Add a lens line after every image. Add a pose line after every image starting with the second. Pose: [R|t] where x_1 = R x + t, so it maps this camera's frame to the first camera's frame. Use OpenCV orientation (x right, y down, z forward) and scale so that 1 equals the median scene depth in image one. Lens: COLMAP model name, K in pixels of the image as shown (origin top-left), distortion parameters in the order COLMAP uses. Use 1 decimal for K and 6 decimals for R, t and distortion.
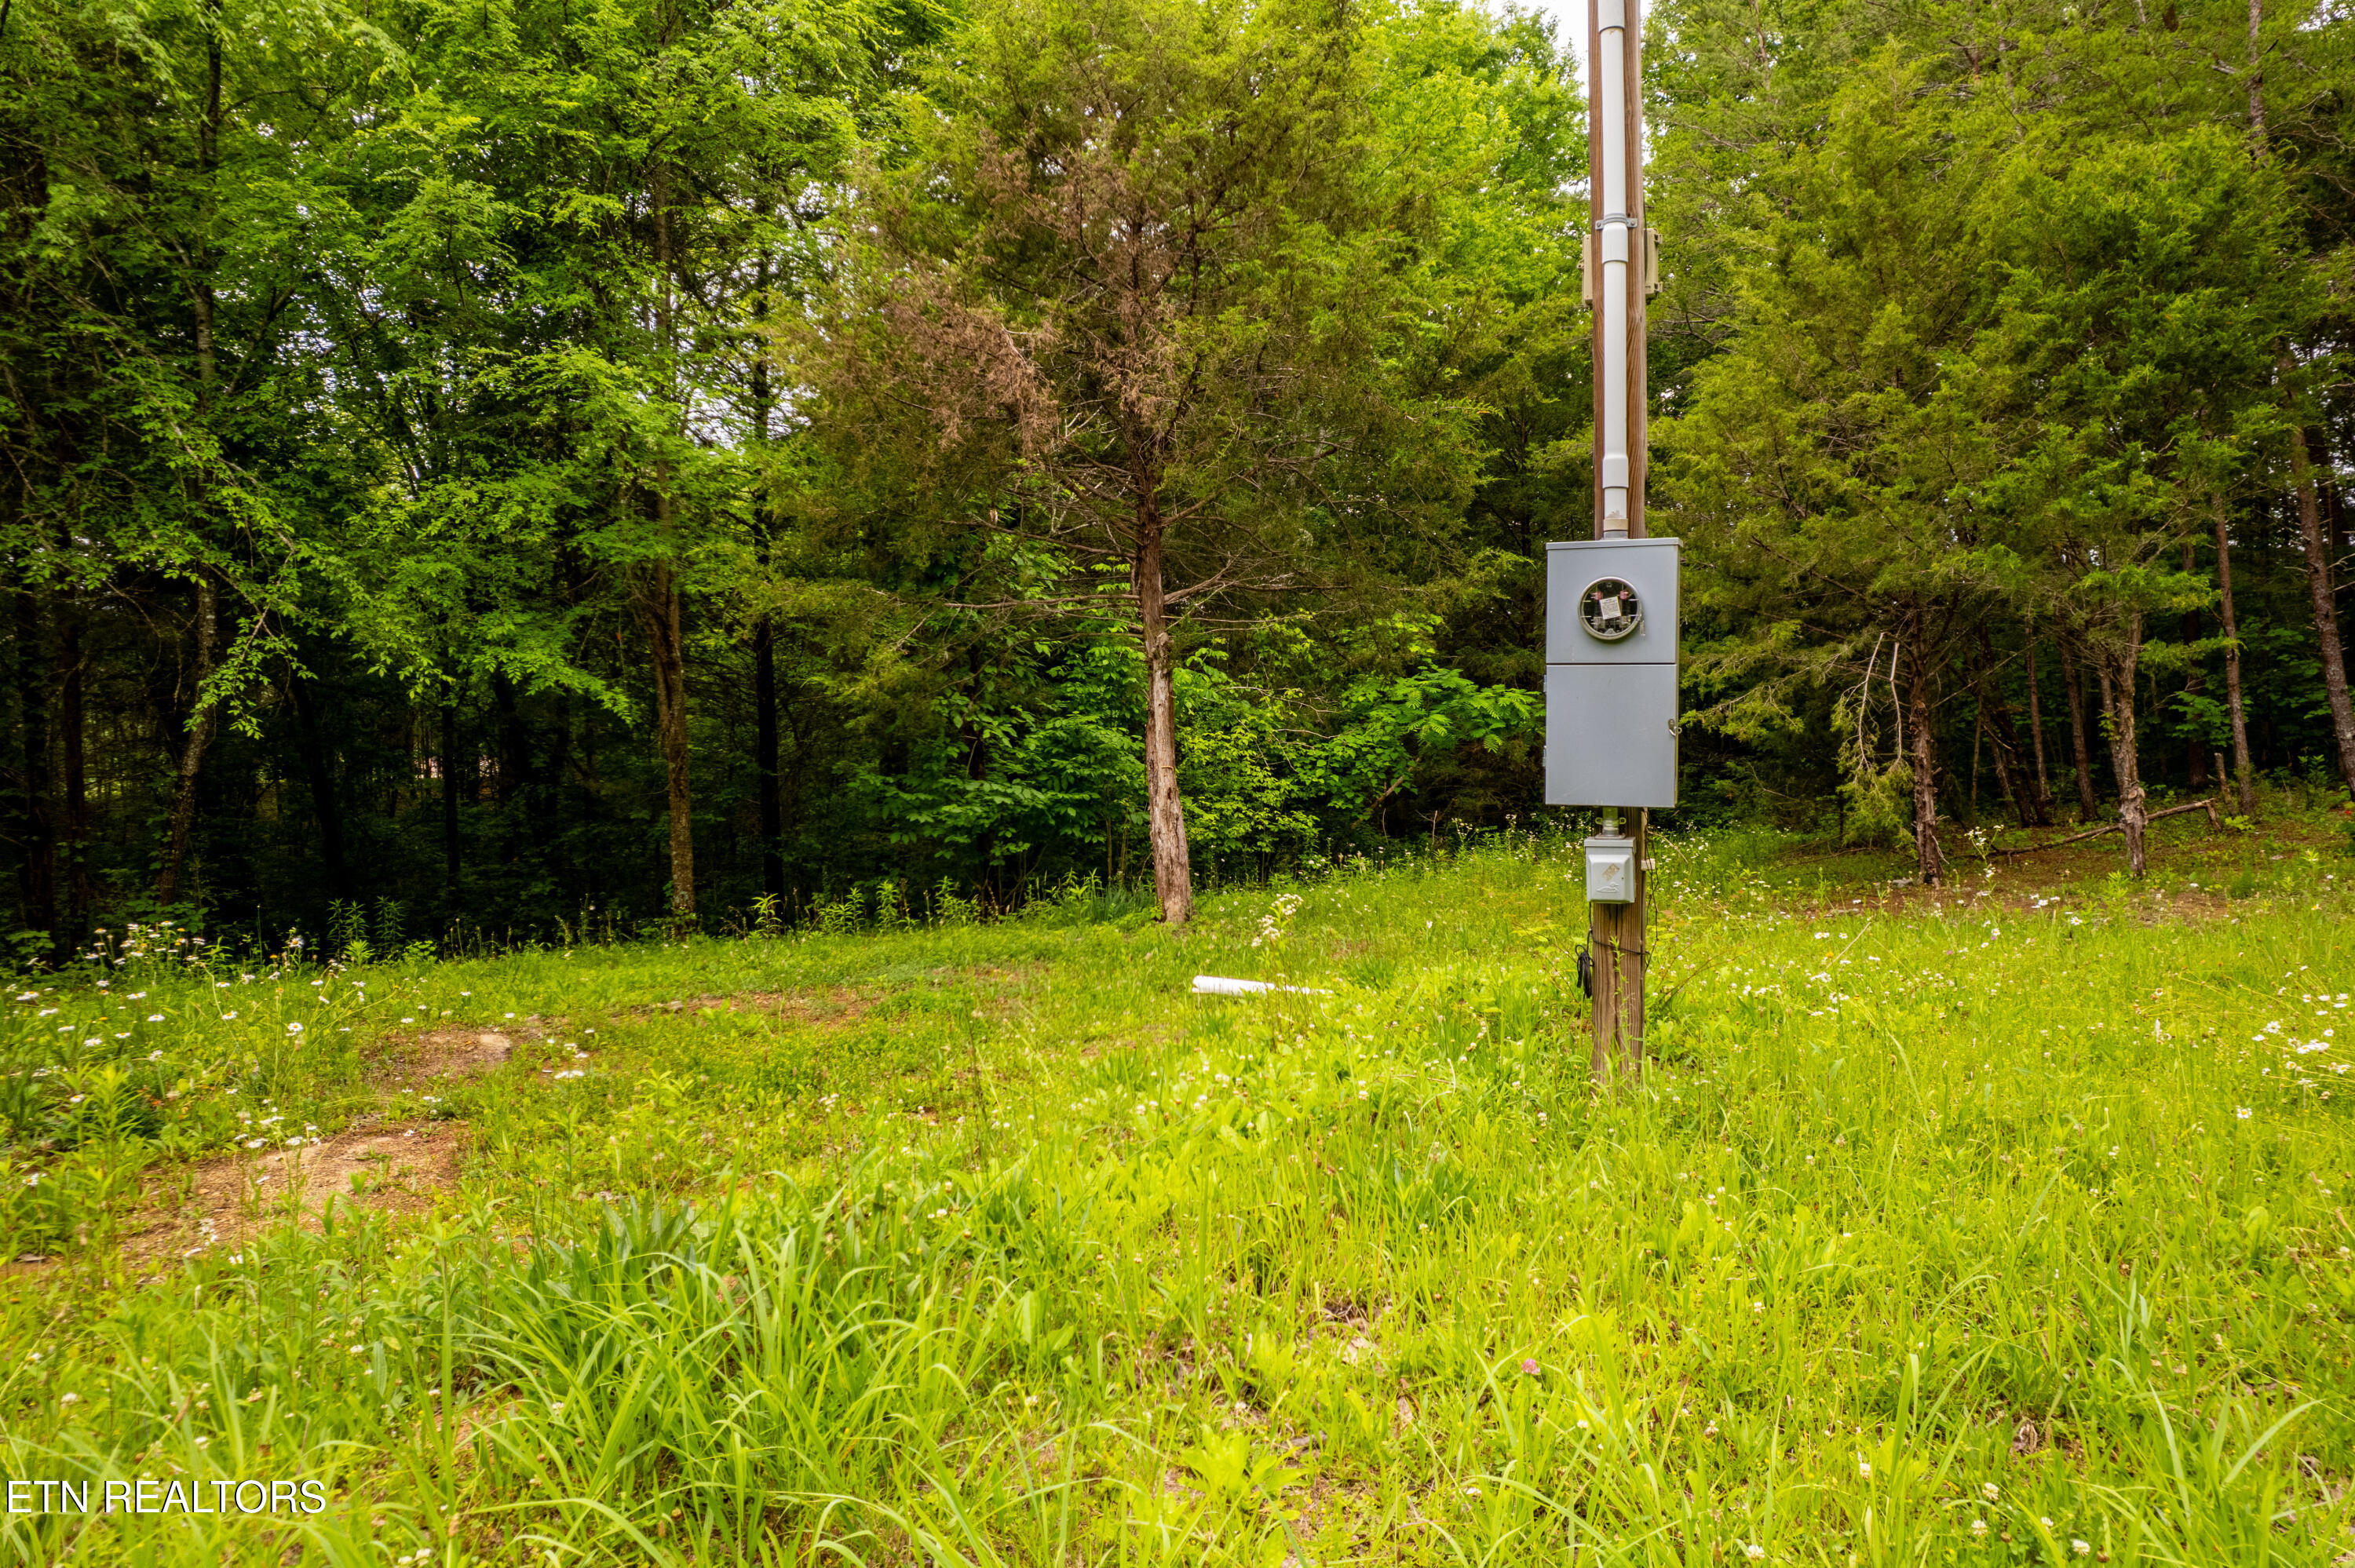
lens RADIAL K [[1508.5, 0, 1175.5], [0, 1508.5, 785.3], [0, 0, 1]] dist [-0.078271, 0.068585]
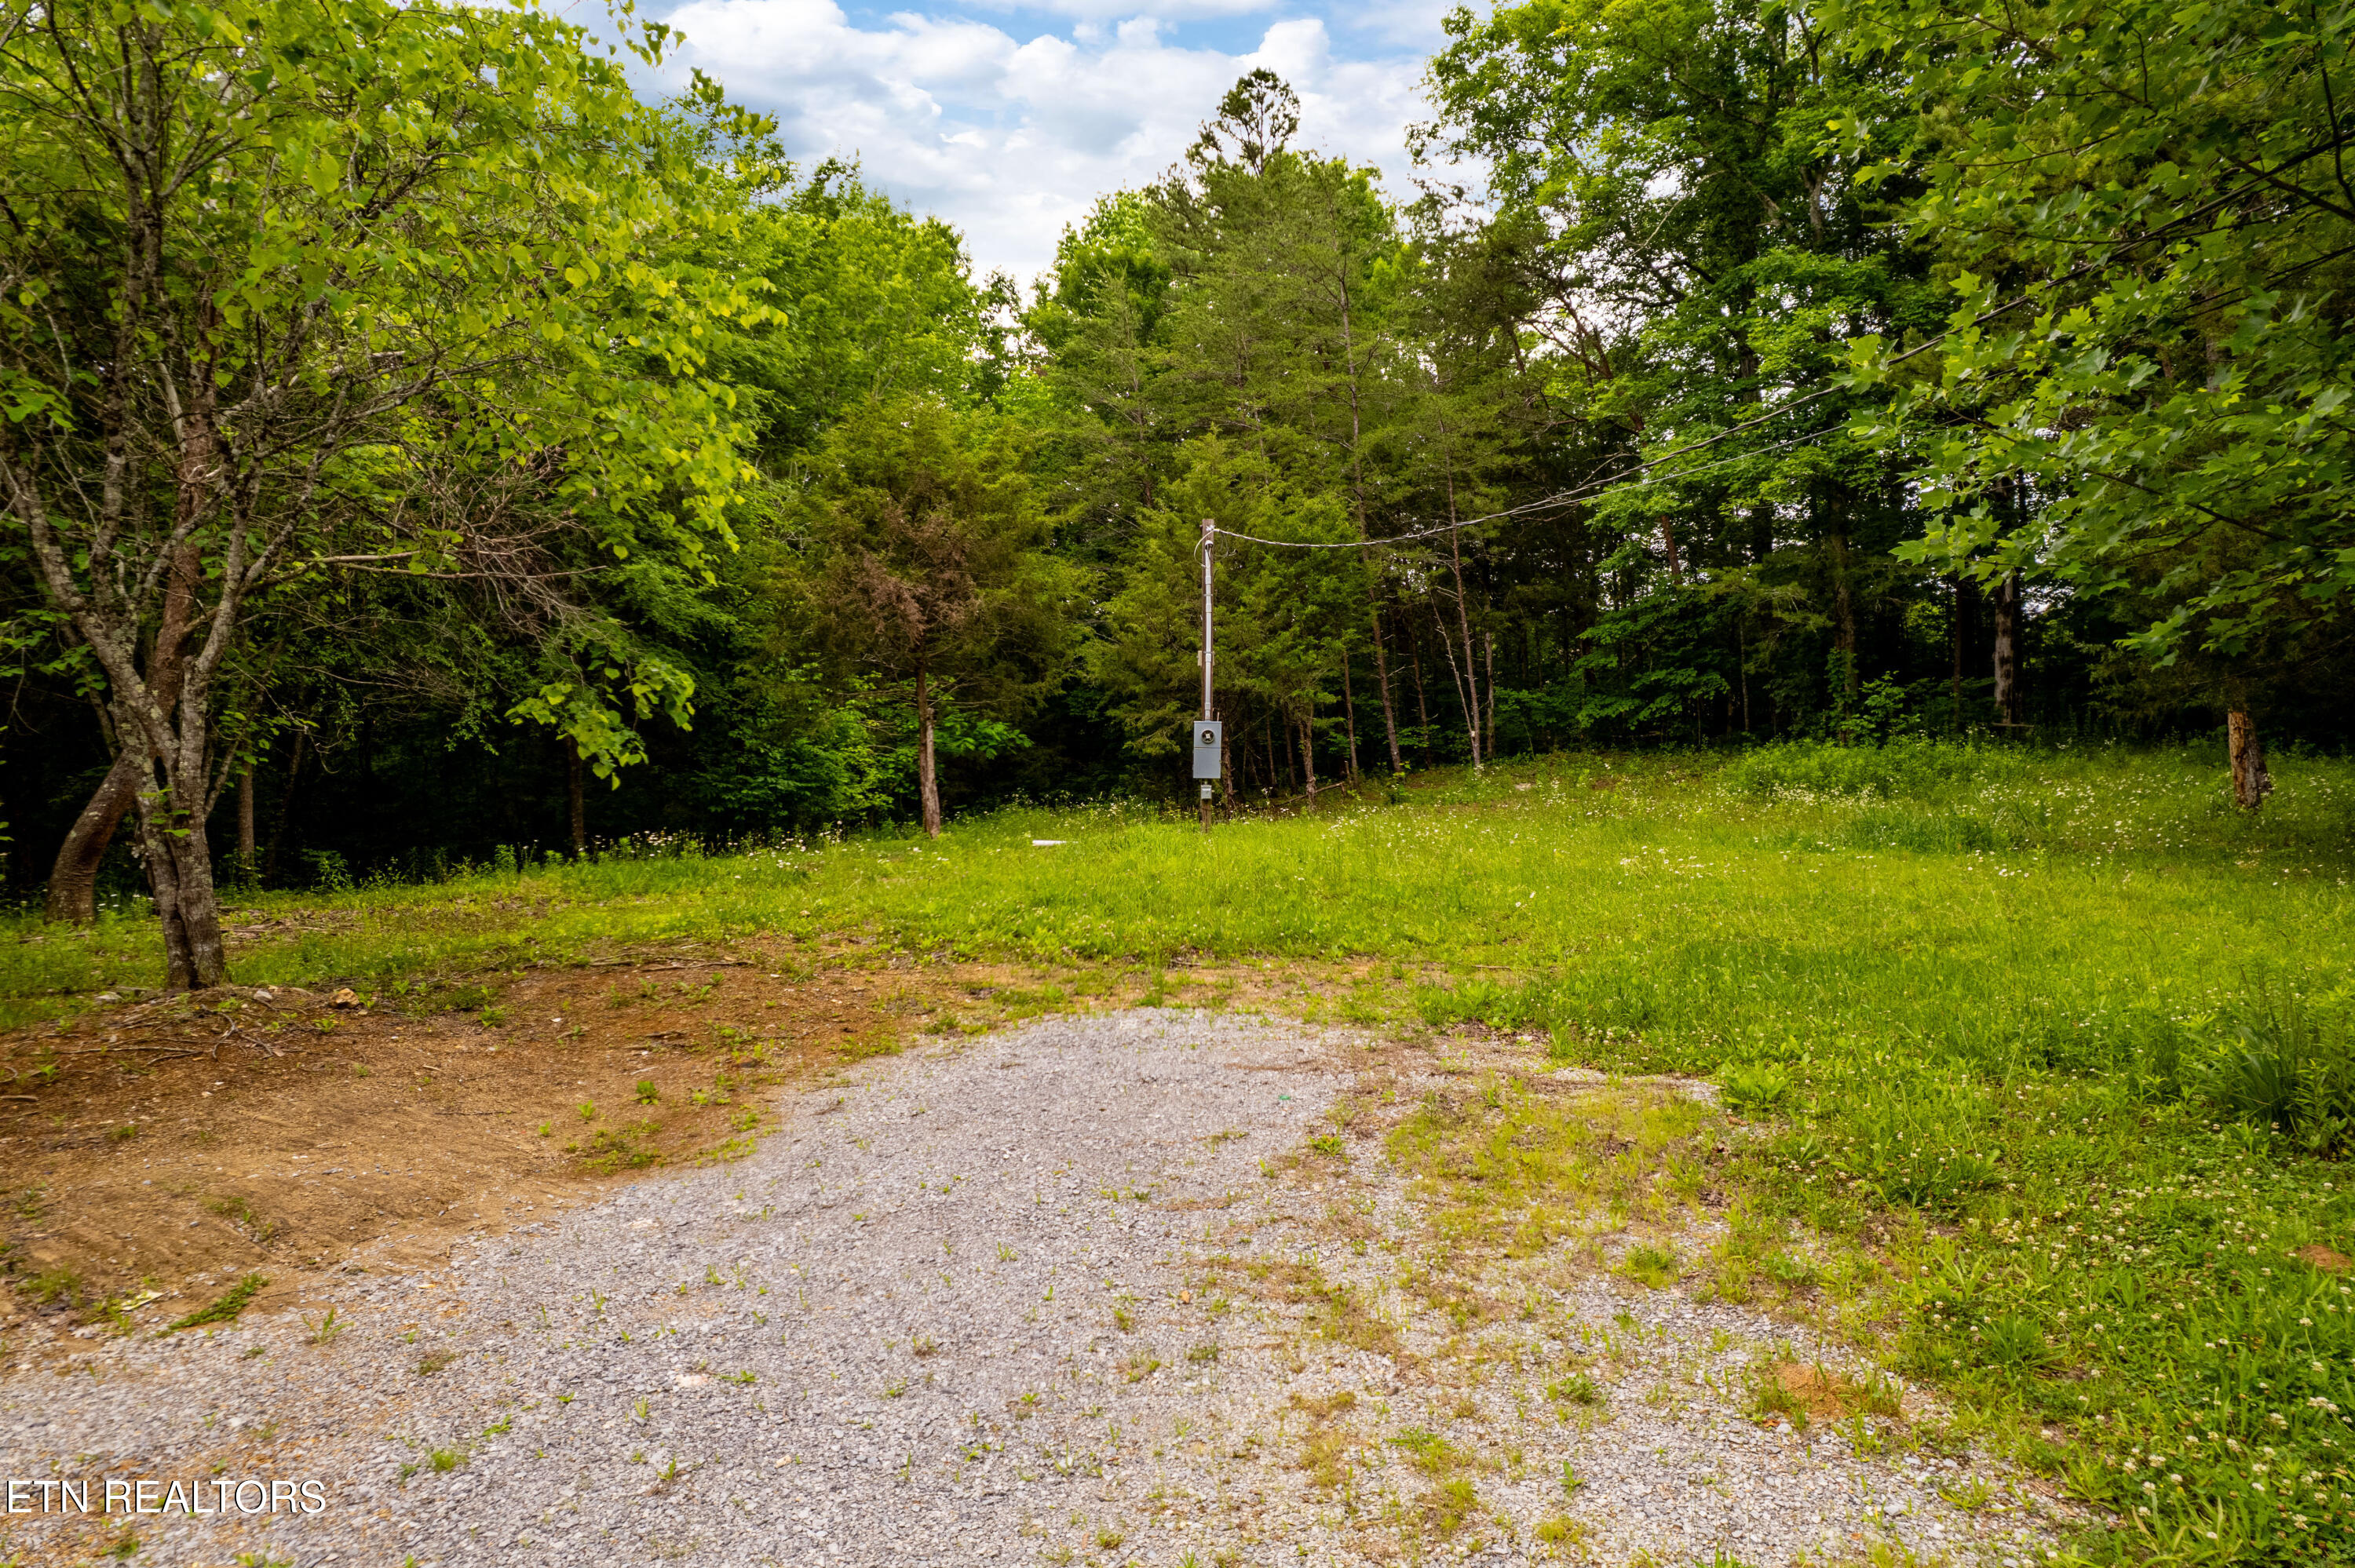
lens RADIAL K [[1508.5, 0, 1177.0], [0, 1508.5, 781.3], [0, 0, 1]] dist [-0.078271, 0.068585]
pose [[0.887190, -0.005464, 0.461373, -0.668033], [0.005411, 0.999984, 0.001438, 0.004788], [-0.461373, 0.001221, 0.887205, -1.062481]]
